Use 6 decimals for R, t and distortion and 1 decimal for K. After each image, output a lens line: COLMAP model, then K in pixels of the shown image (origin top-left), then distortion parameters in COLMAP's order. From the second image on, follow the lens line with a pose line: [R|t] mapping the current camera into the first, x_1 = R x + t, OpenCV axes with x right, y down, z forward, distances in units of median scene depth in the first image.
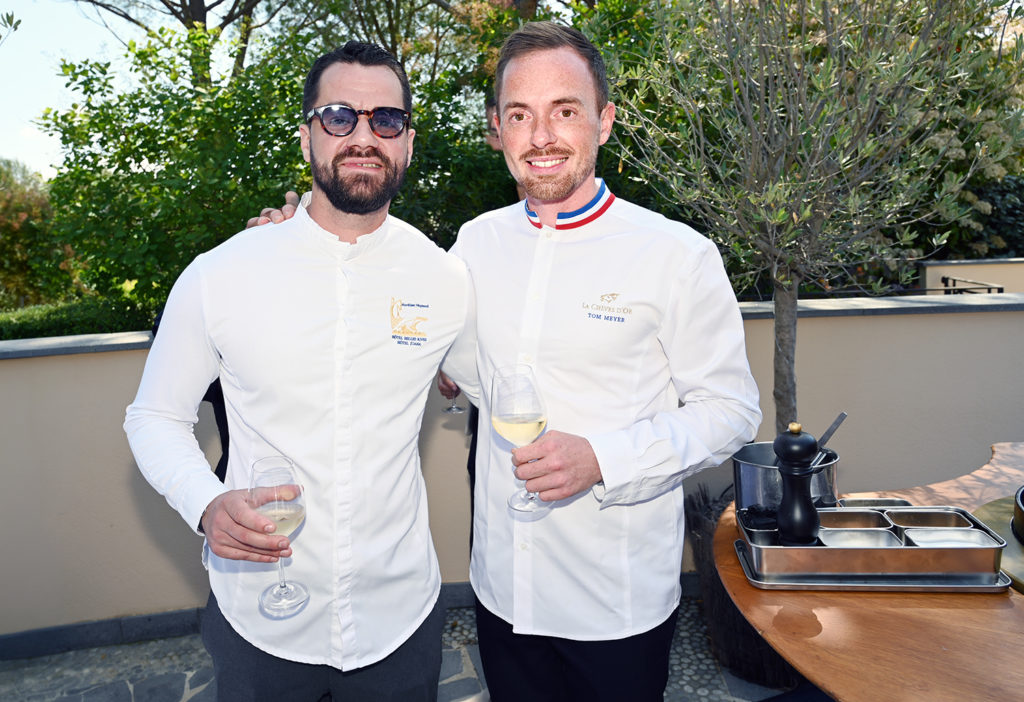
lens RADIAL K [[738.8, 0, 509.6], [0, 738.8, 352.6], [0, 0, 1]] dist [-0.045430, -0.001029]
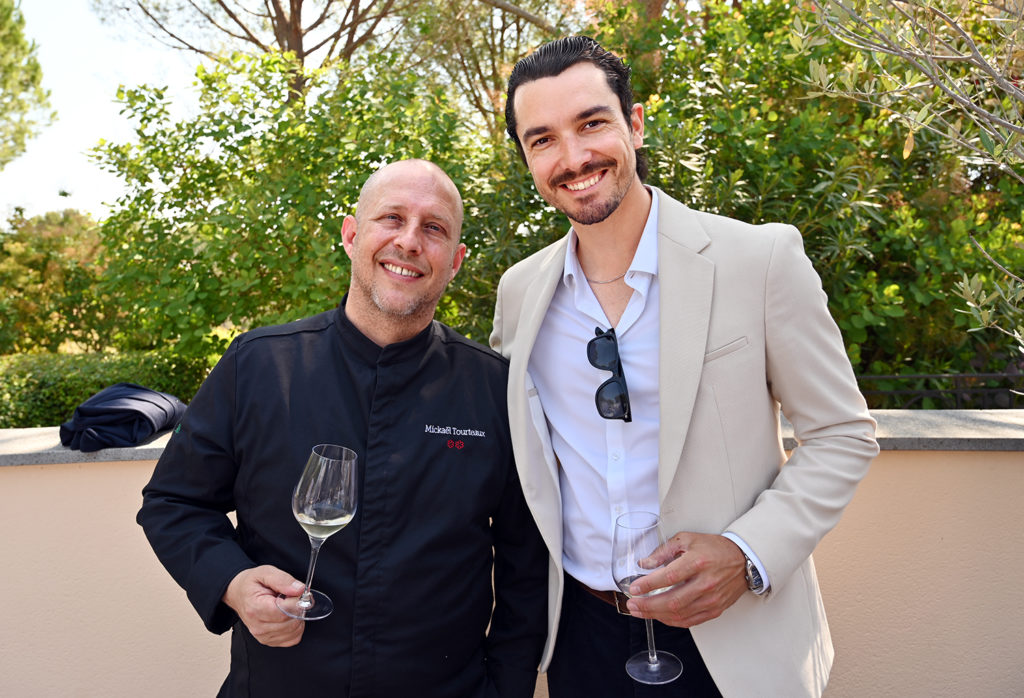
lens RADIAL K [[738.8, 0, 511.2], [0, 738.8, 347.1], [0, 0, 1]] dist [-0.045430, -0.001029]
pose [[0.991170, 0.017331, -0.131457, -0.018159], [-0.028009, 0.996416, -0.079814, -0.026314], [0.129602, 0.082791, 0.988104, 0.203552]]
